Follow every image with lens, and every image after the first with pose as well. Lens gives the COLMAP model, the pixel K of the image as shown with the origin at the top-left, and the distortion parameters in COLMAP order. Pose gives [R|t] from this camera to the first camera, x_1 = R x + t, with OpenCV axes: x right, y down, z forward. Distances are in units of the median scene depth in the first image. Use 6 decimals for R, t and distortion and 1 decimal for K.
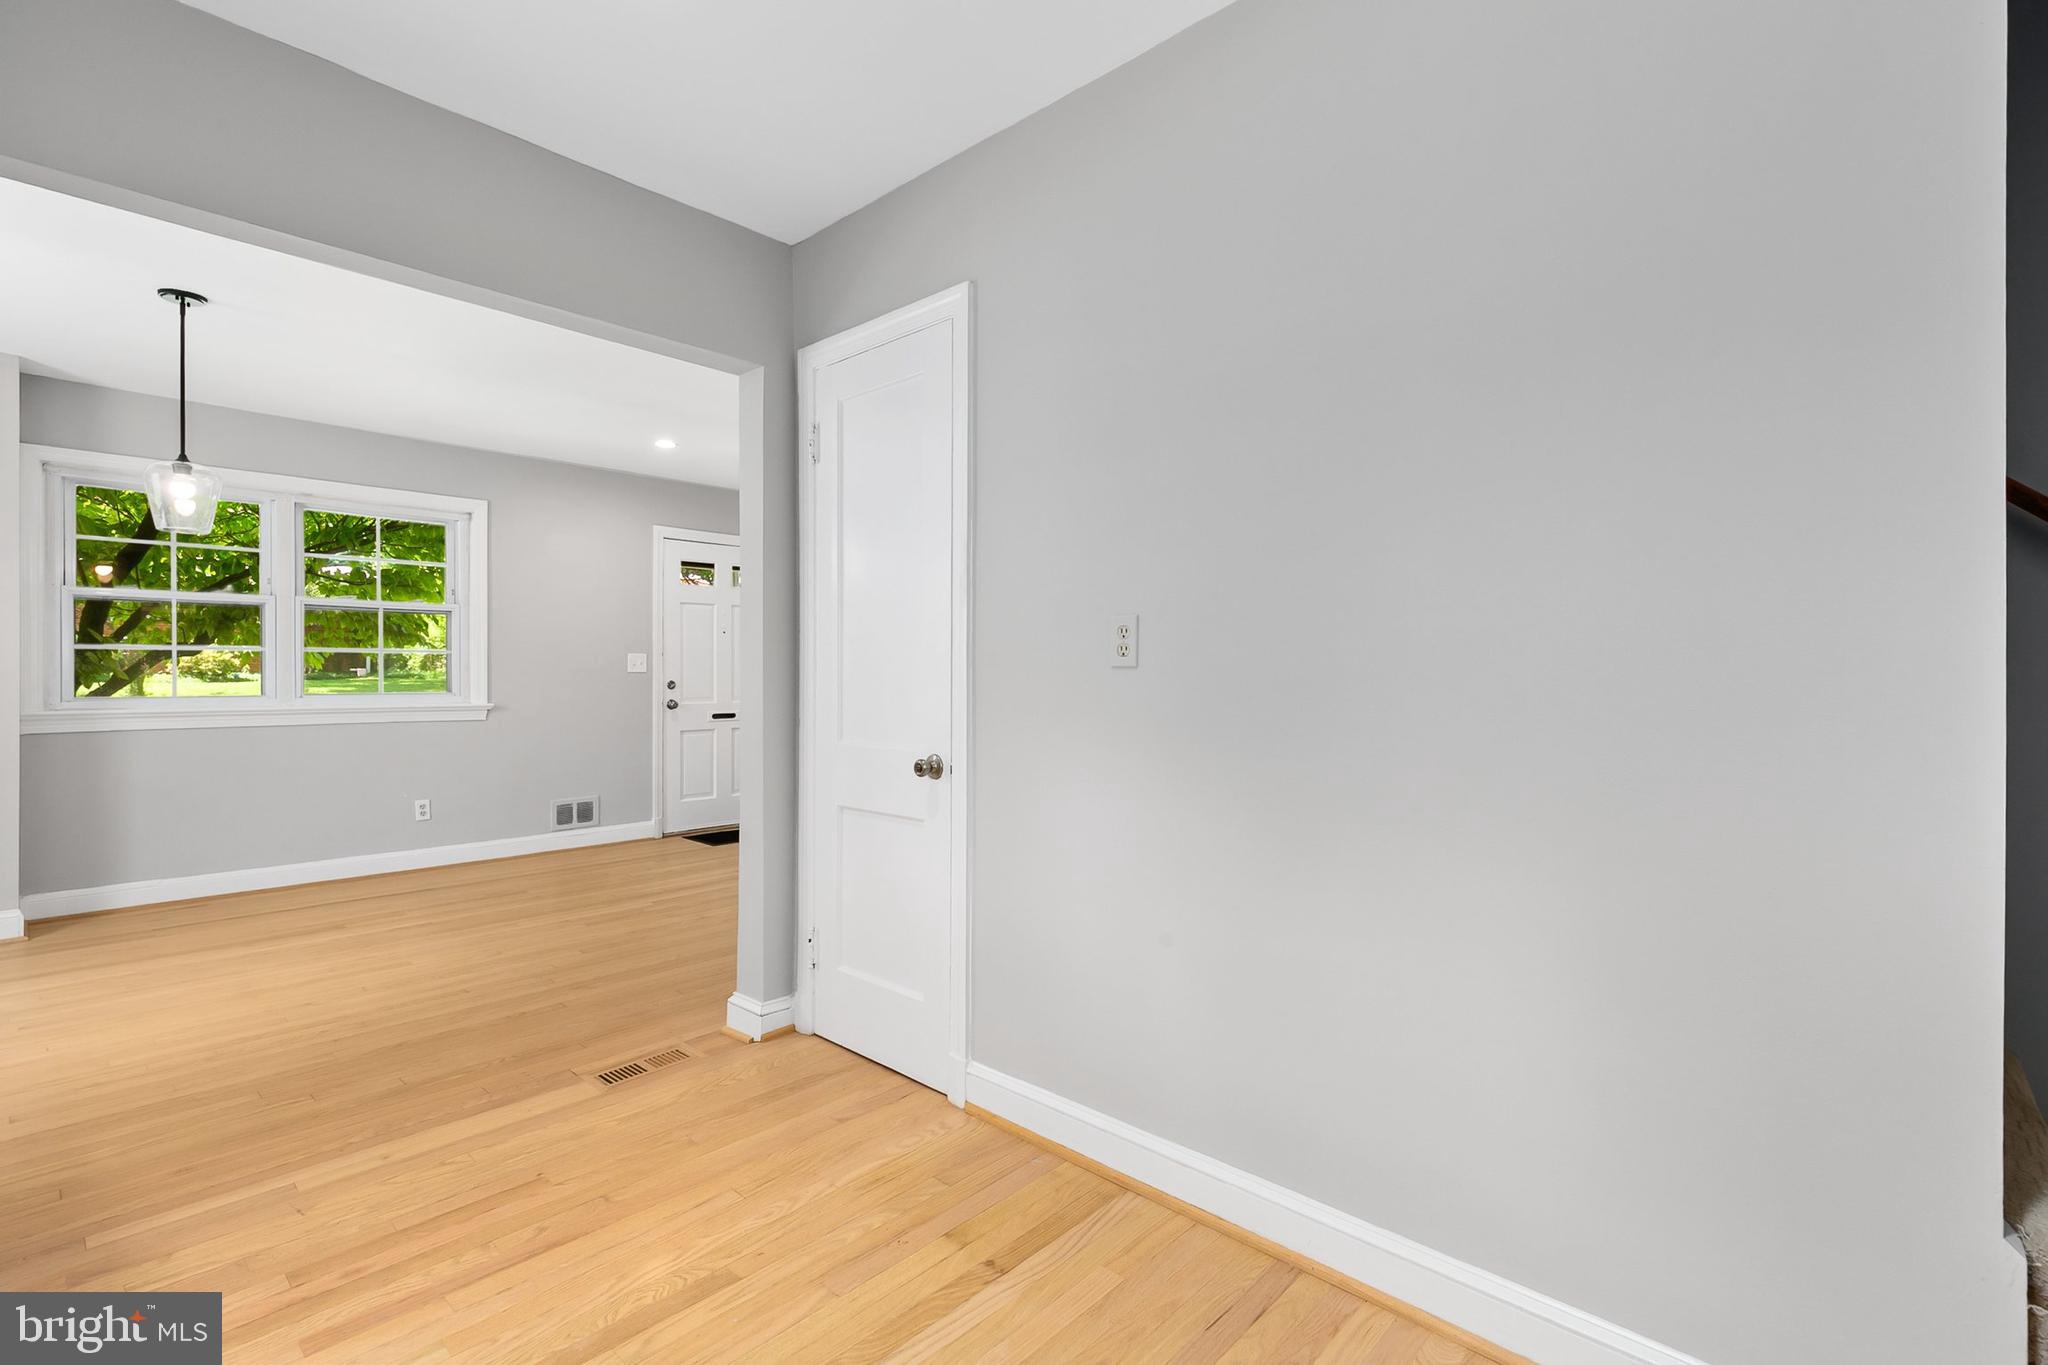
lens RADIAL K [[926.1, 0, 1019.7], [0, 926.1, 676.9], [0, 0, 1]] dist [0.010749, -0.002761]
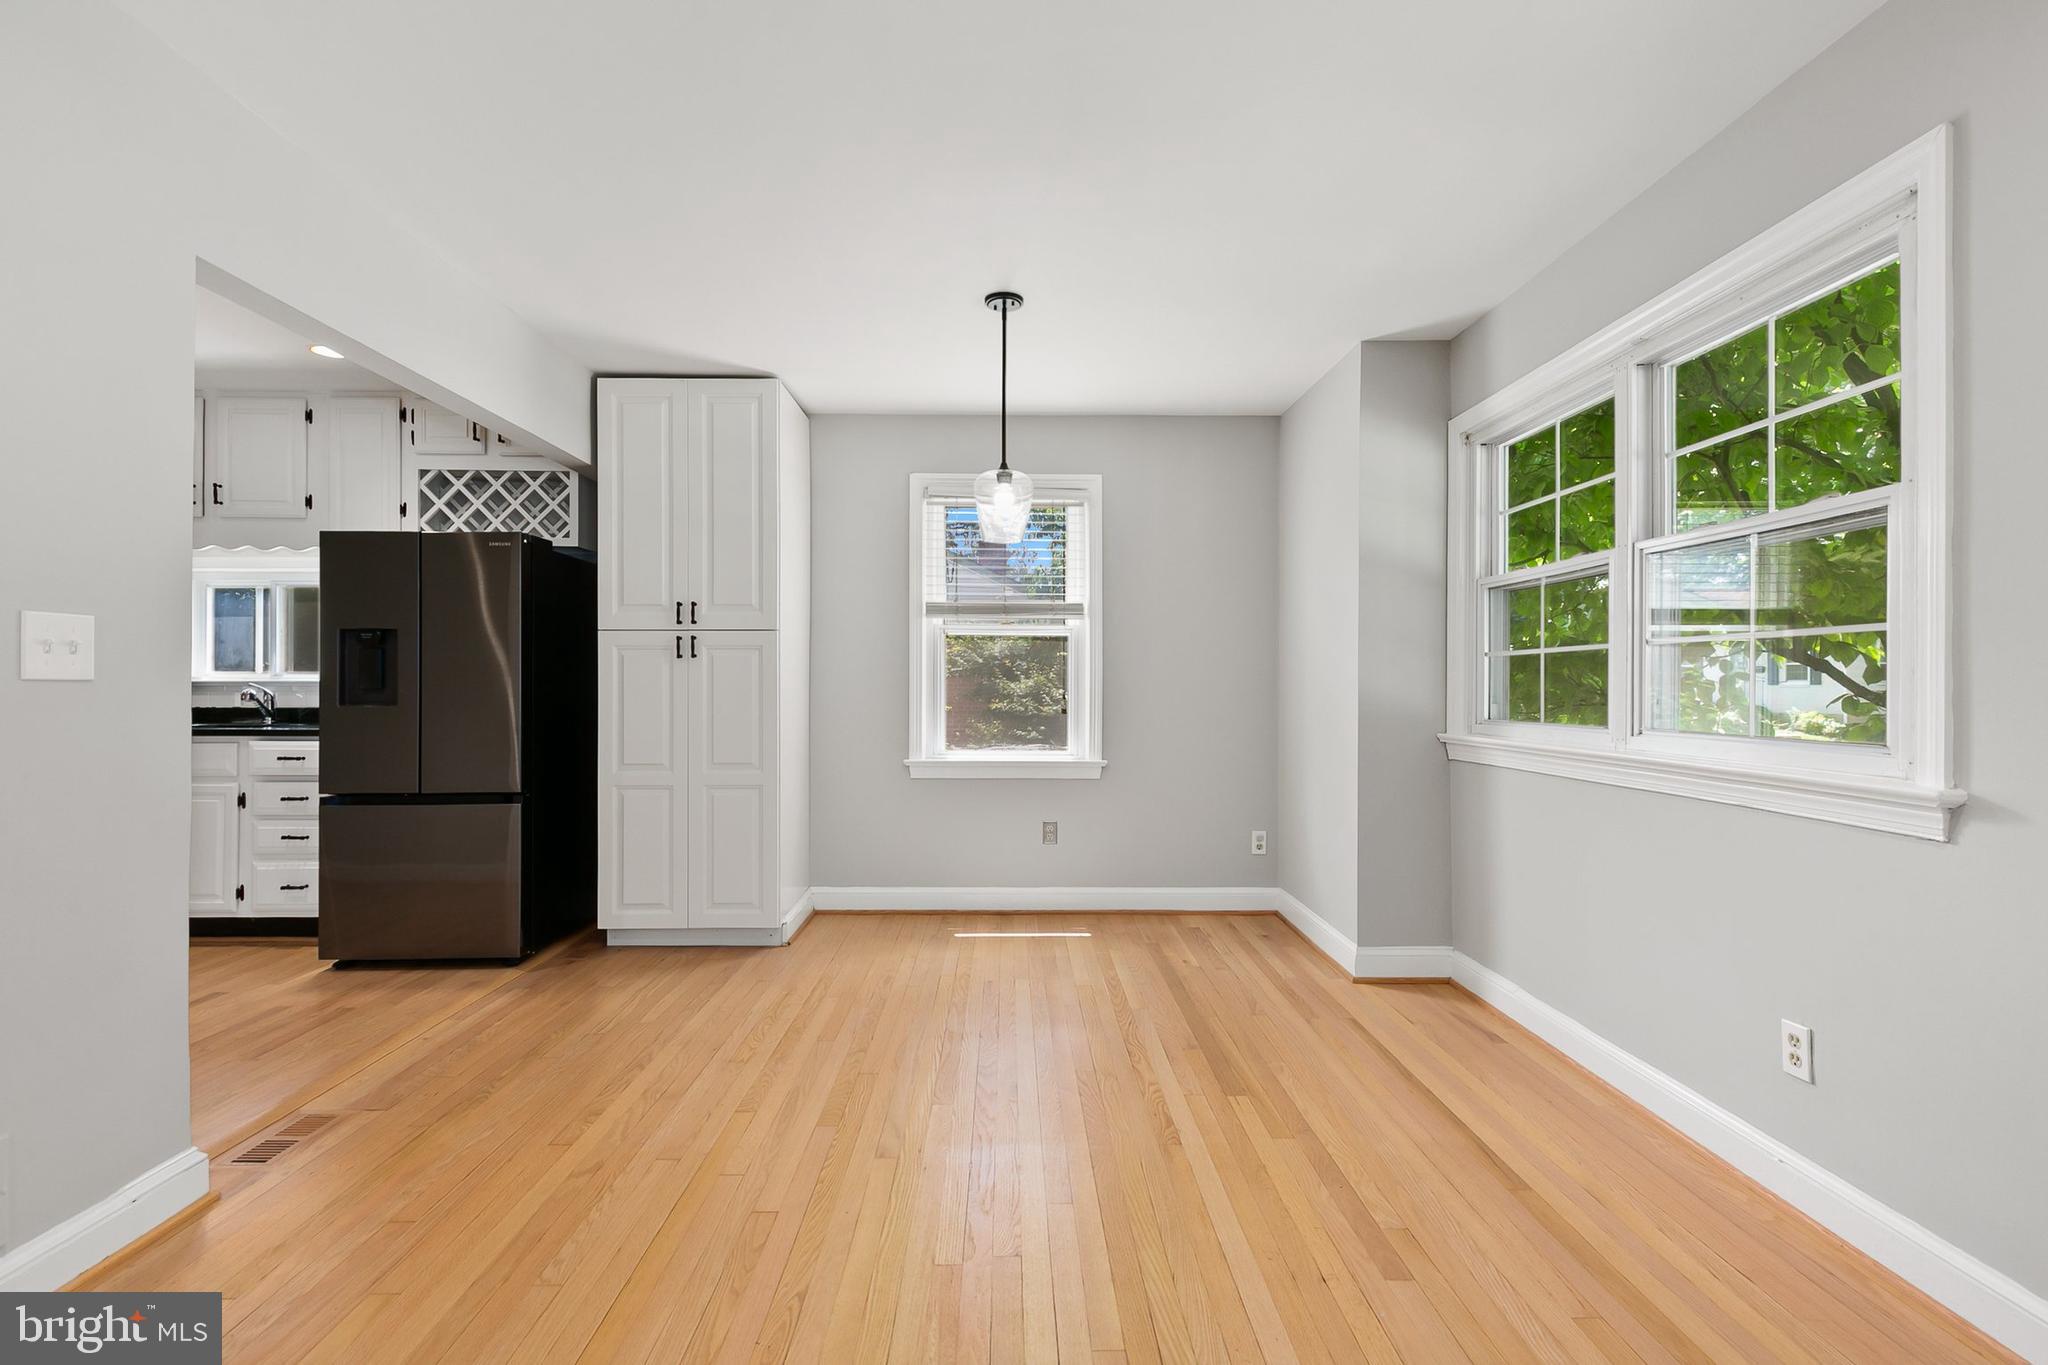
lens RADIAL K [[926.1, 0, 1018.5], [0, 926.1, 680.4], [0, 0, 1]] dist [0.010749, -0.002761]
pose [[-0.726887, -0.007993, -0.686711, -0.283212], [-0.005341, 0.999968, -0.005986, -0.006000], [0.686737, -0.000684, -0.726906, 1.993460]]
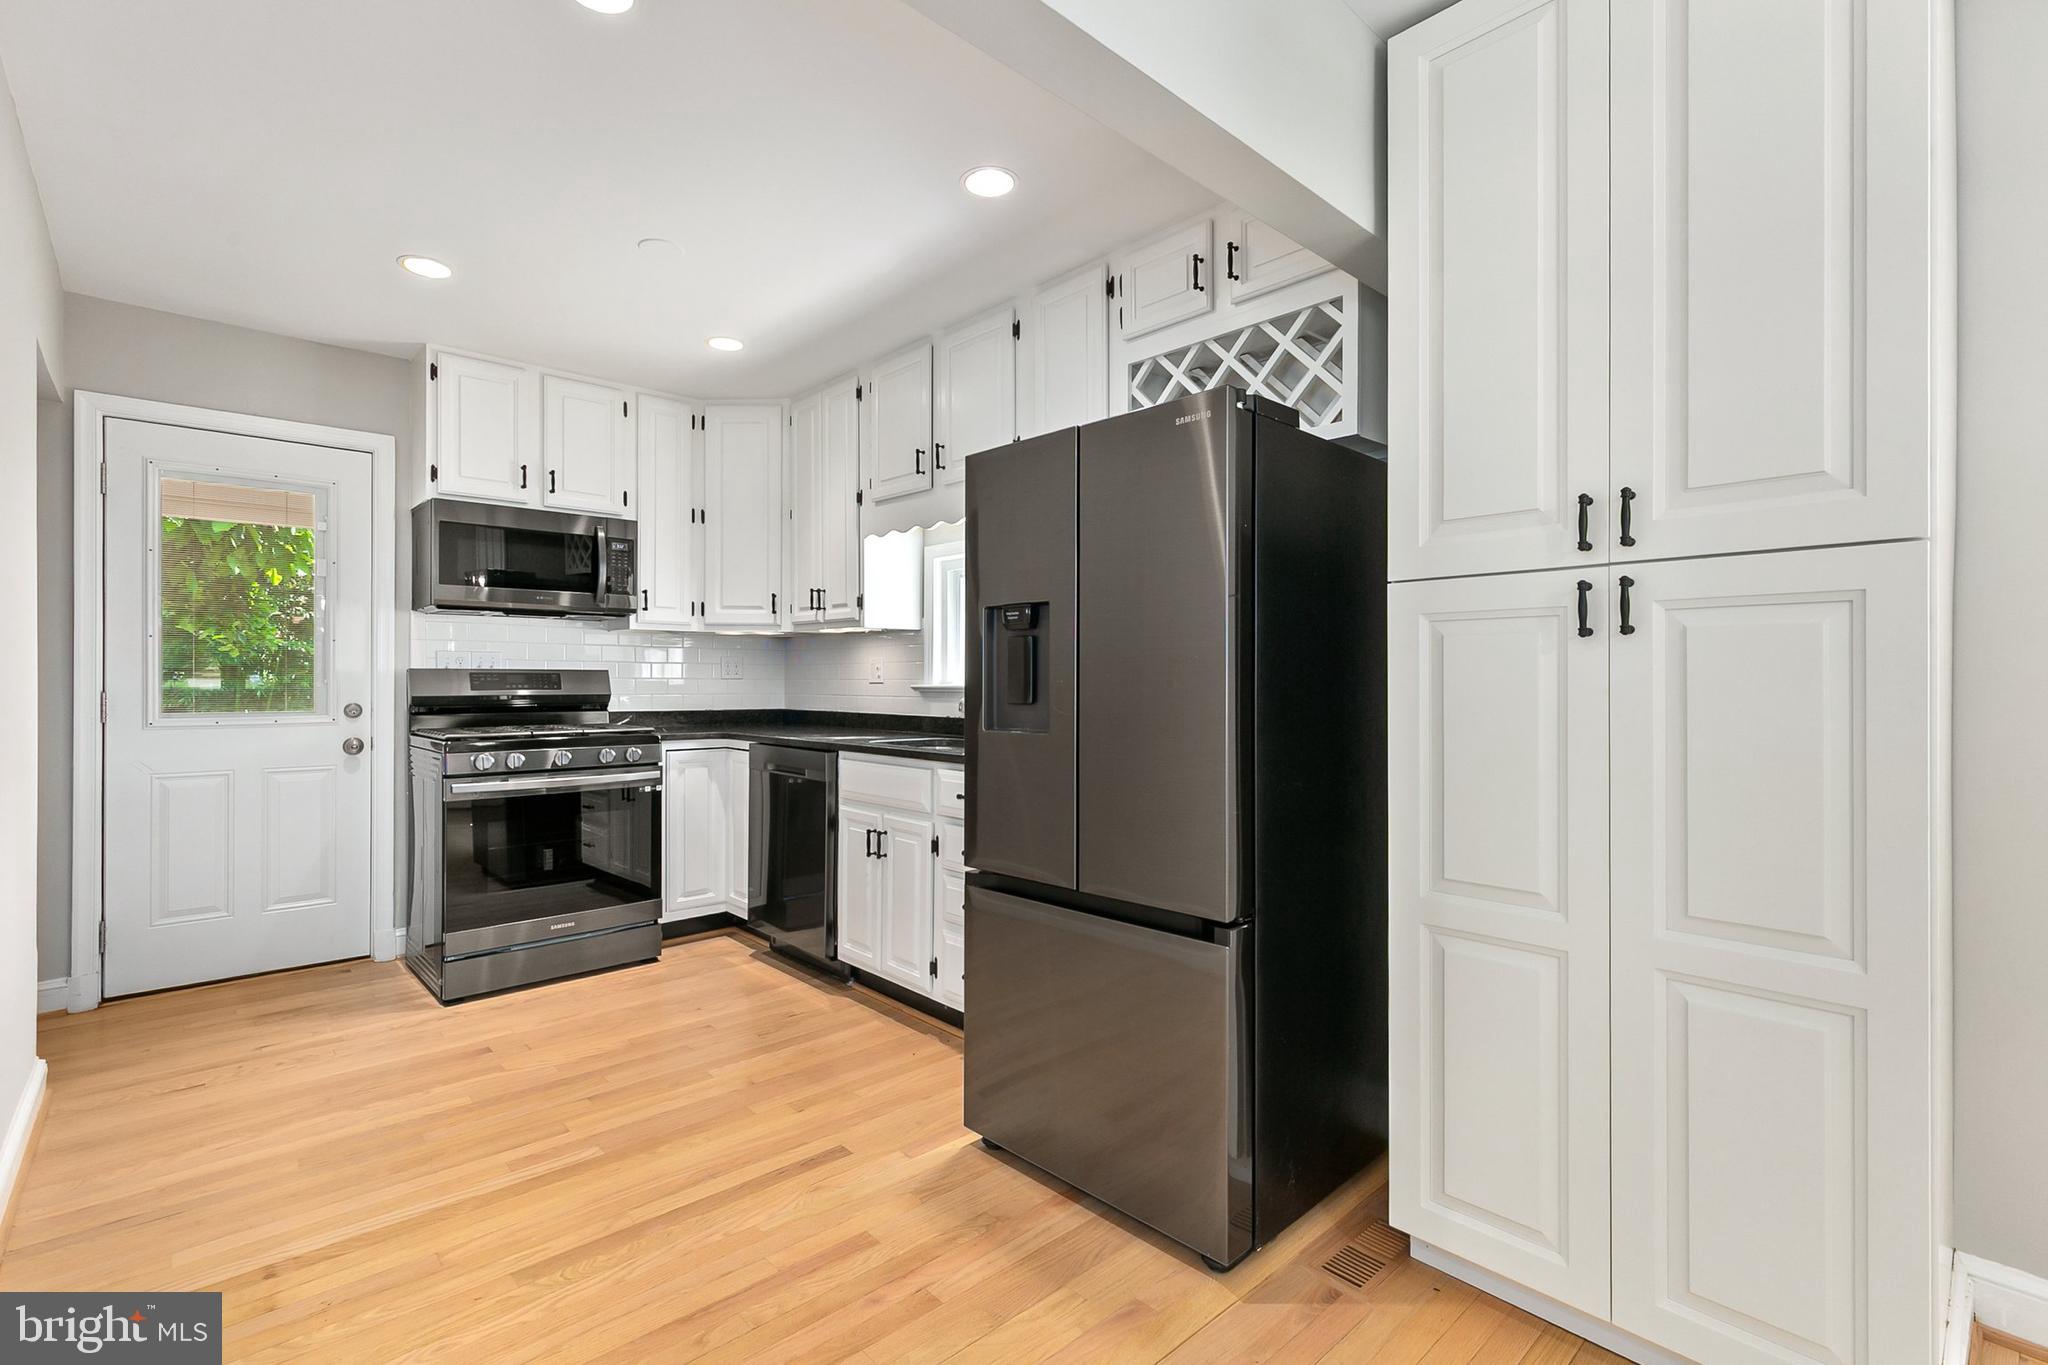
lens RADIAL K [[926.1, 0, 1017.8], [0, 926.1, 681.7], [0, 0, 1]] dist [0.010749, -0.002761]
pose [[-0.996625, -0.006600, 0.081823, -0.576822], [-0.006513, 0.999978, 0.001332, -0.016572], [-0.081830, 0.000794, -0.996646, 1.213160]]
